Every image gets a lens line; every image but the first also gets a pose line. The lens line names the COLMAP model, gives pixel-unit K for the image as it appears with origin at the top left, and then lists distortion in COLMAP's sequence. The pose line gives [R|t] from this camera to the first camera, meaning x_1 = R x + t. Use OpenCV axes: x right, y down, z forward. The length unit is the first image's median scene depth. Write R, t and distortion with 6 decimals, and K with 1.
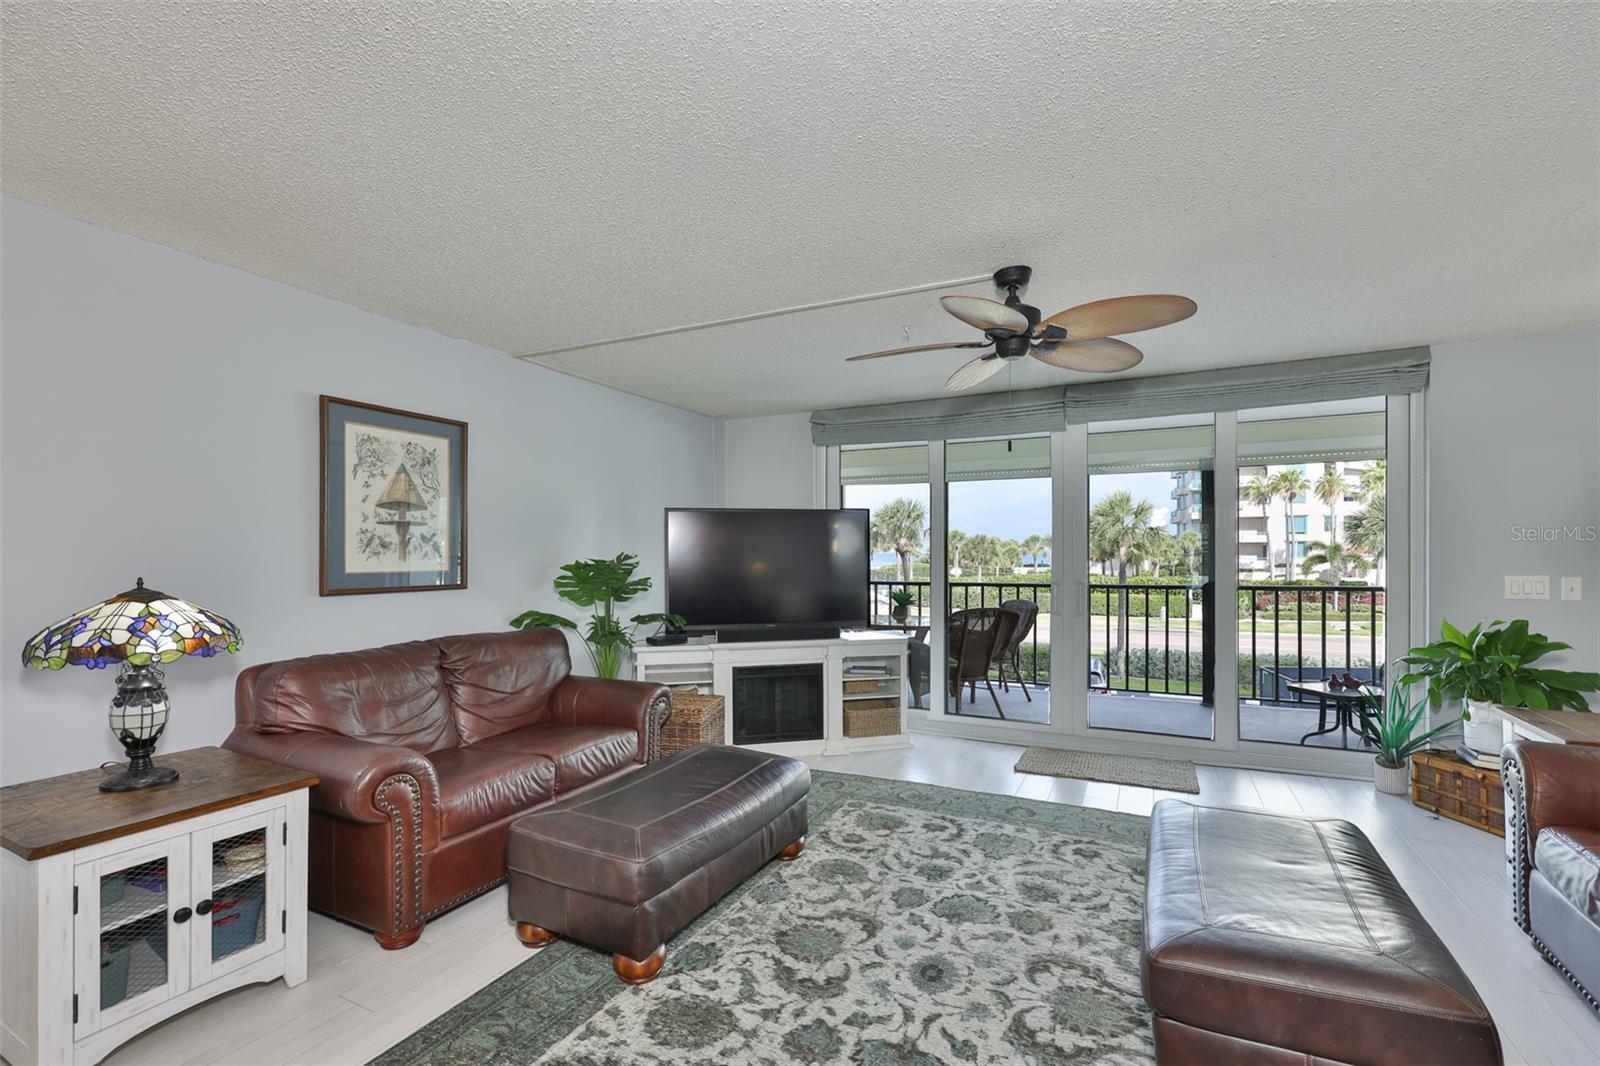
lens RADIAL K [[688.0, 0, 797.9], [0, 688.0, 559.2], [0, 0, 1]] dist [-0.005056, -0.000752]
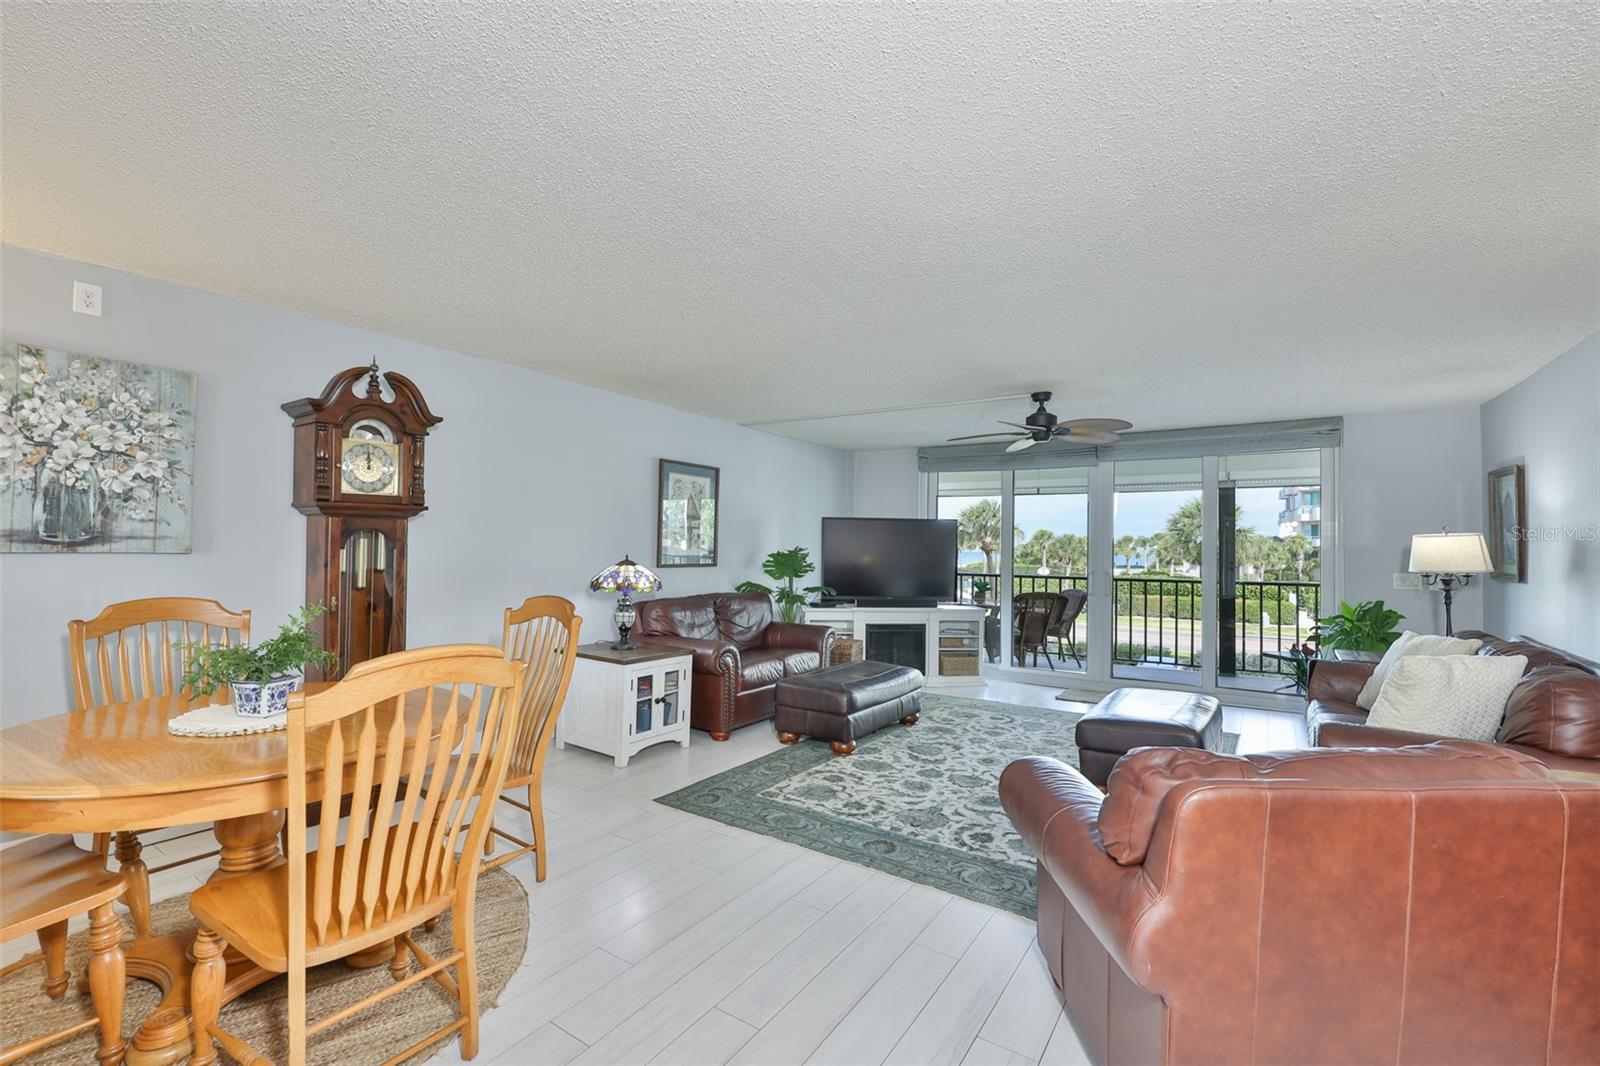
lens RADIAL K [[679.2, 0, 808.8], [0, 679.2, 527.8], [0, 0, 1]] dist [-0.000241, -0.000042]
pose [[0.993538, 0.021203, -0.111502, -0.117101], [-0.025142, 0.999104, -0.034039, -0.000654], [0.110680, 0.036623, 0.993181, -1.039033]]
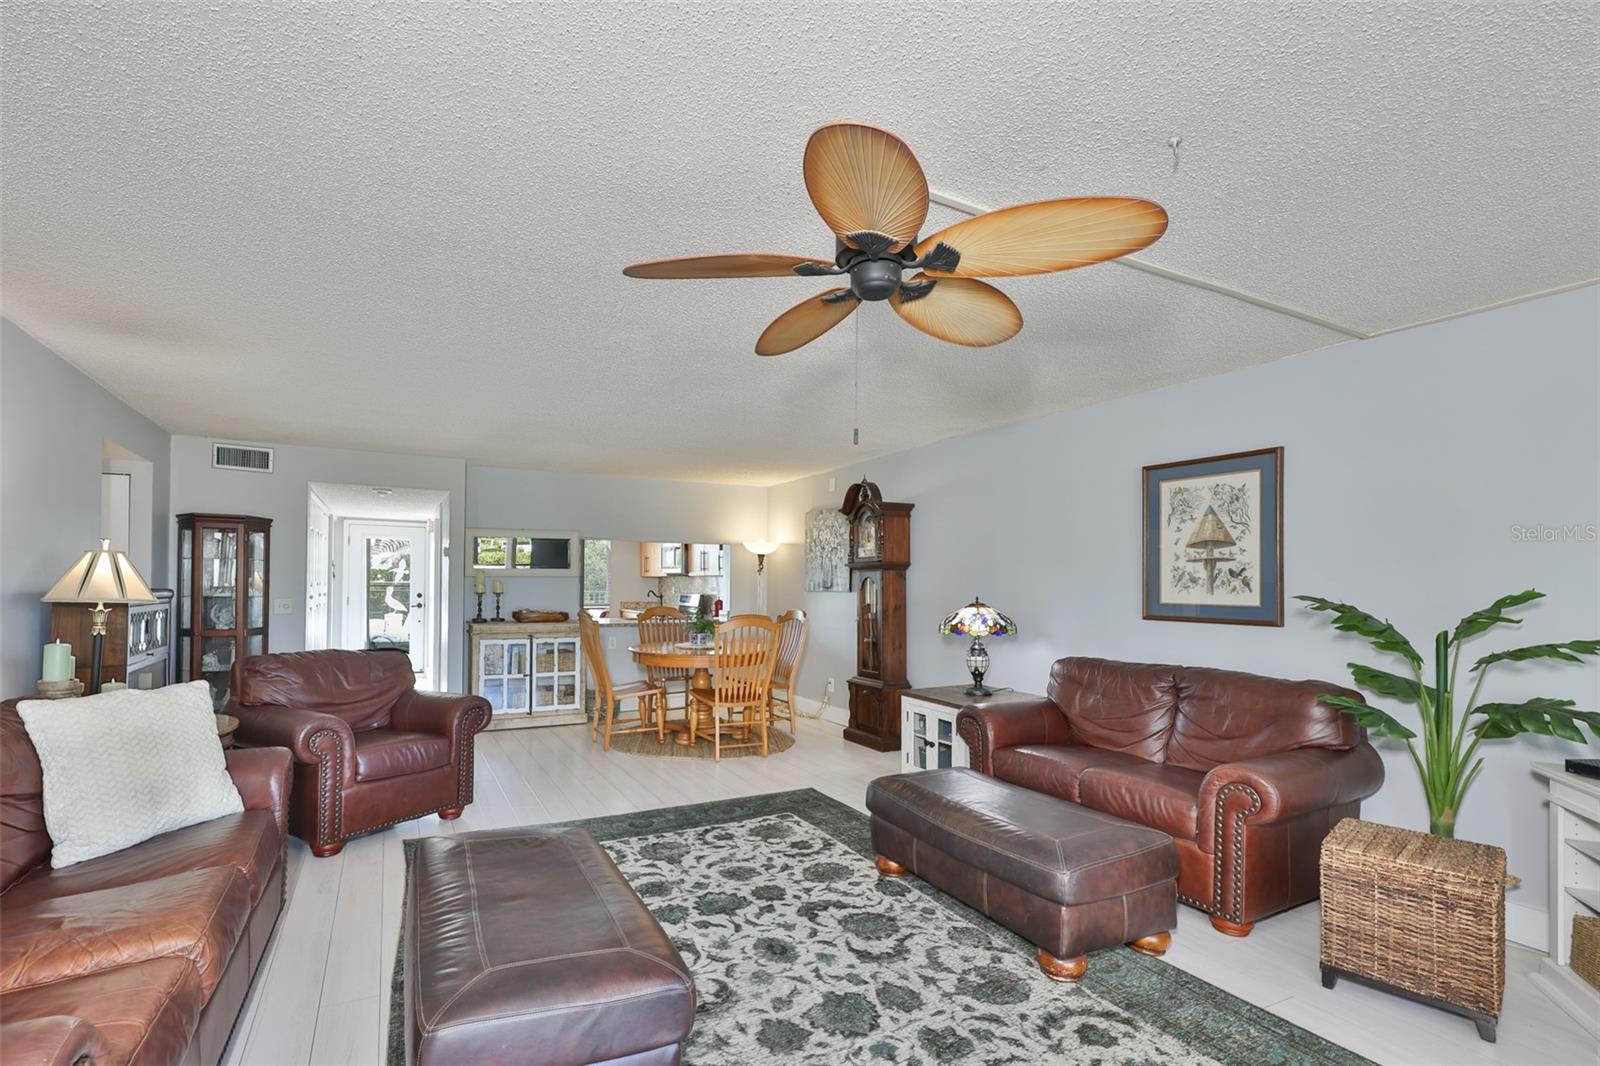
lens RADIAL K [[739.0, 0, 758.3], [0, 739.0, 582.6], [0, 0, 1]] dist [-0.000174, -0.000059]
pose [[-0.589925, 0.000817, -0.807457, 1.195079], [-0.010933, 0.999900, 0.008999, -0.028609], [0.807384, 0.014136, -0.589857, 1.663393]]
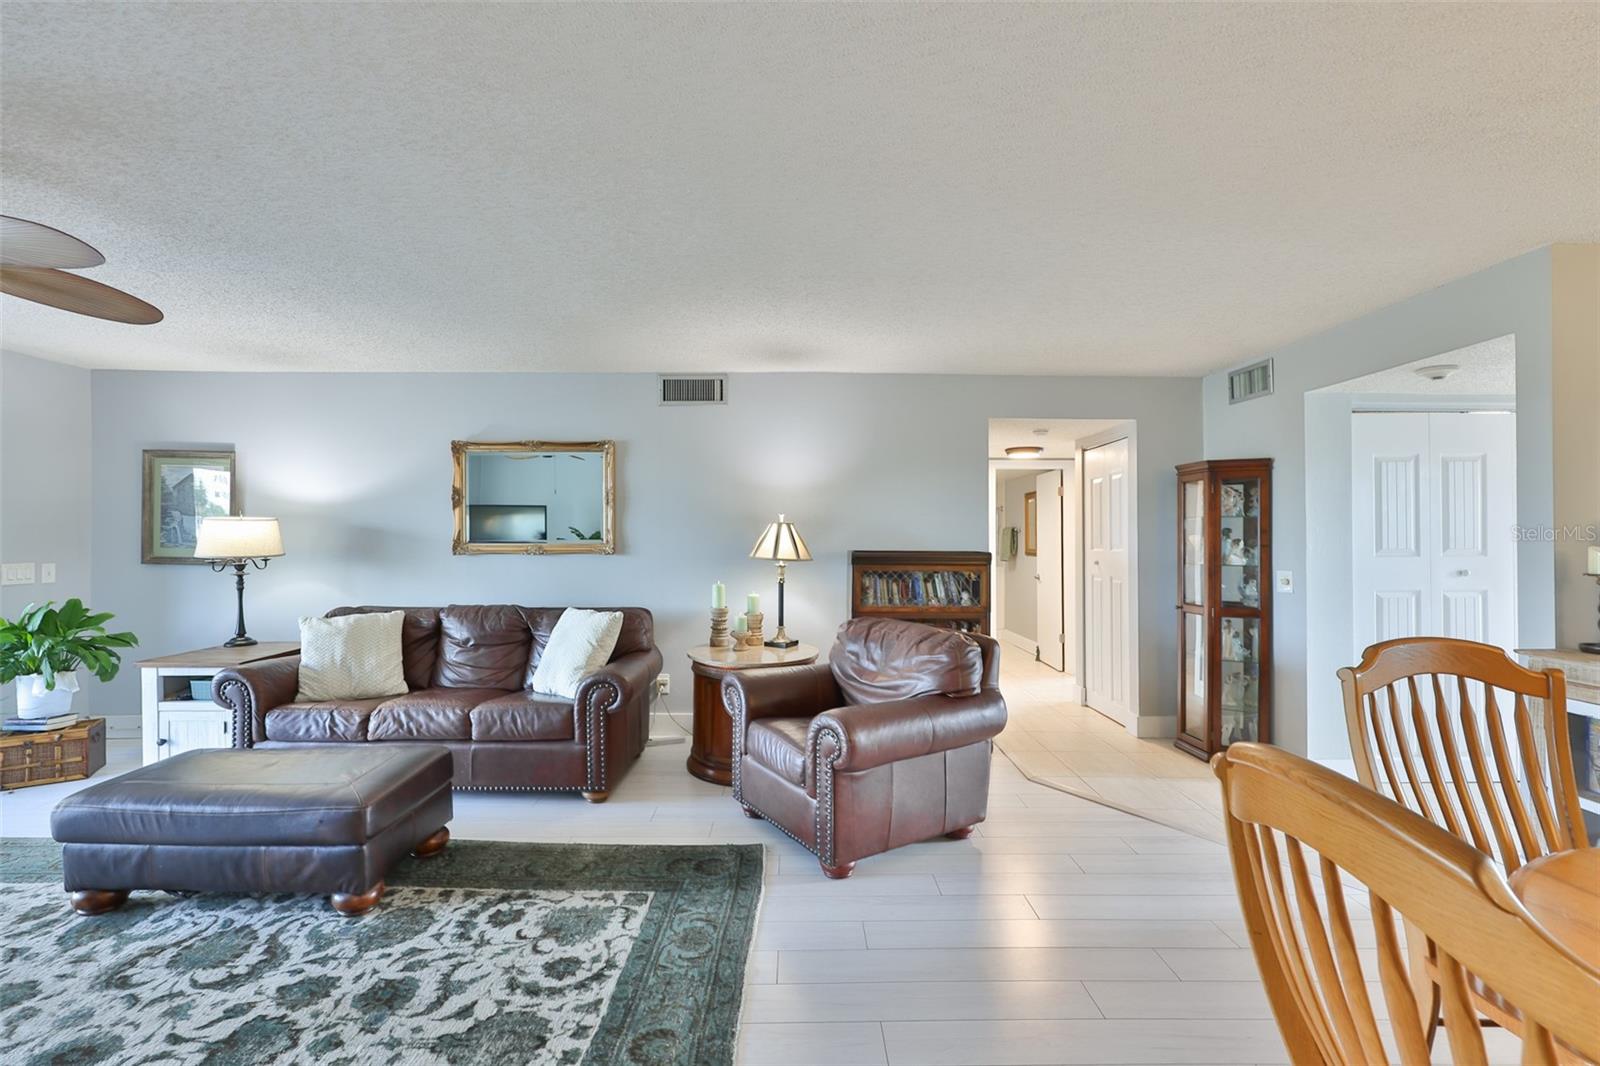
lens RADIAL K [[687.3, 0, 793.8], [0, 687.3, 534.3], [0, 0, 1]] dist [-0.001477, 0.000192]
pose [[-0.447335, 0.013781, 0.894260, -0.927776], [0.010545, 0.999893, -0.010134, -0.012515], [-0.894304, 0.004897, -0.447432, 0.573696]]
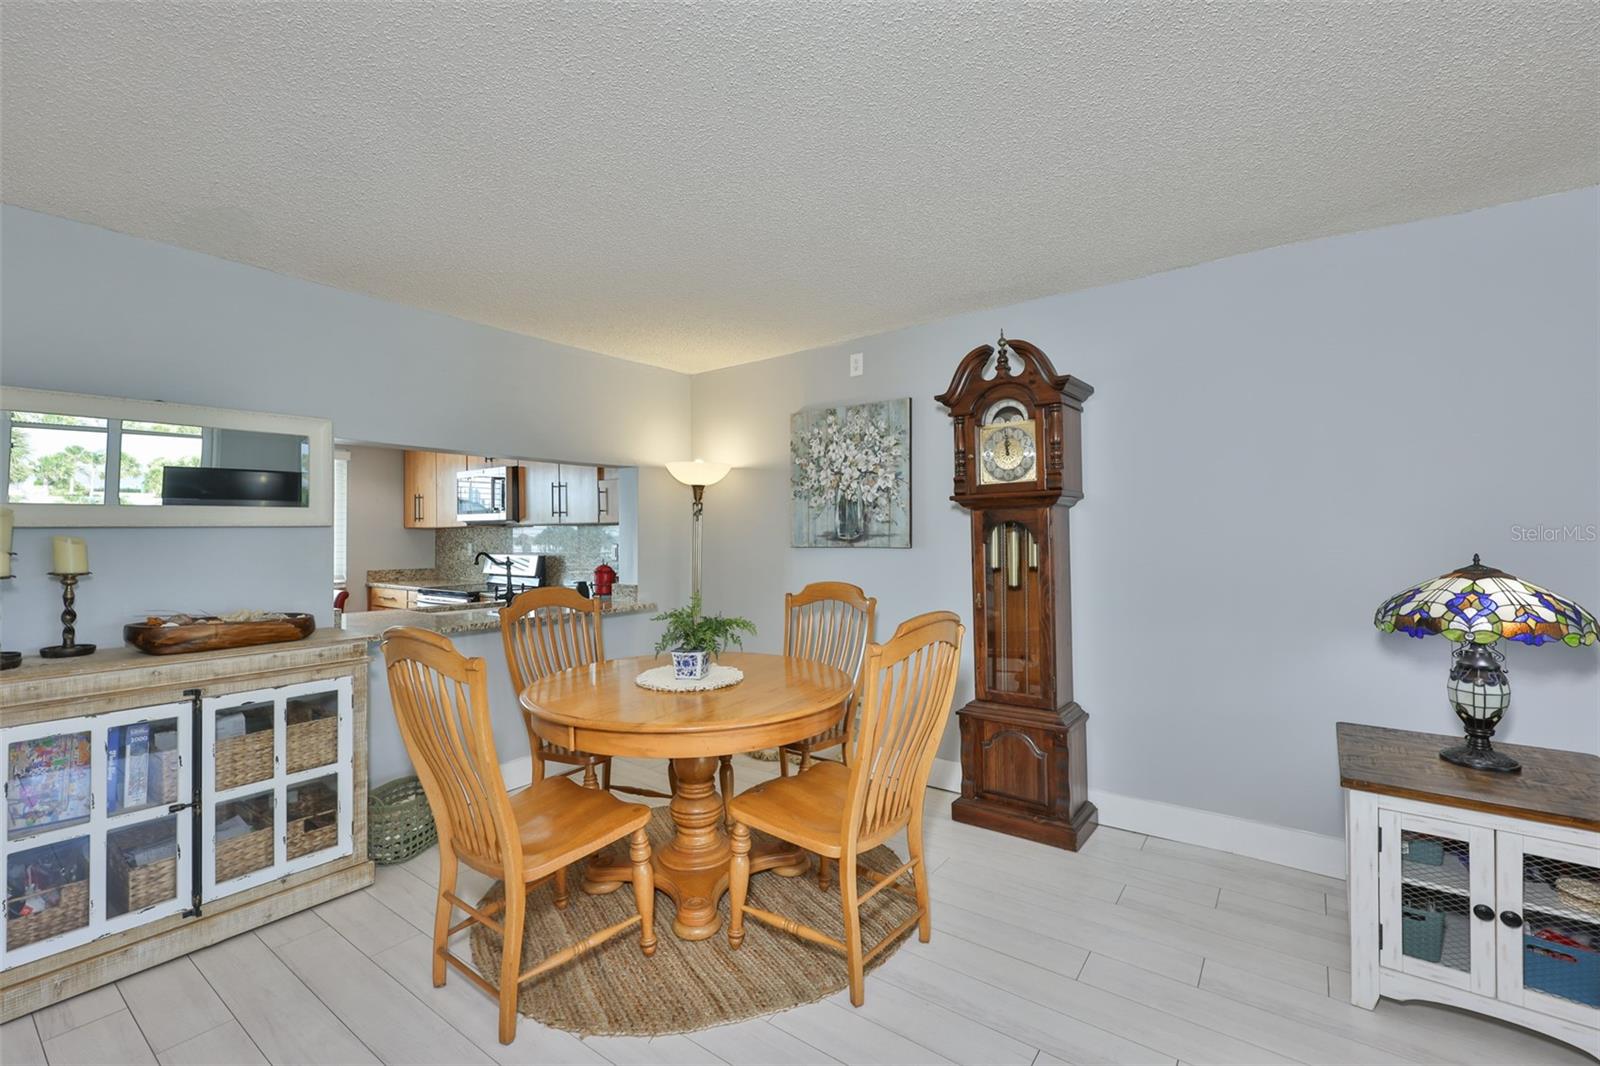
lens RADIAL K [[679.2, 0, 808.8], [0, 679.2, 527.8], [0, 0, 1]] dist [-0.000241, -0.000042]
pose [[-0.160646, -0.002813, -0.987008, 0.148133], [0.000741, 0.999995, -0.002970, -0.008003], [0.987012, -0.001209, -0.160643, 0.189773]]
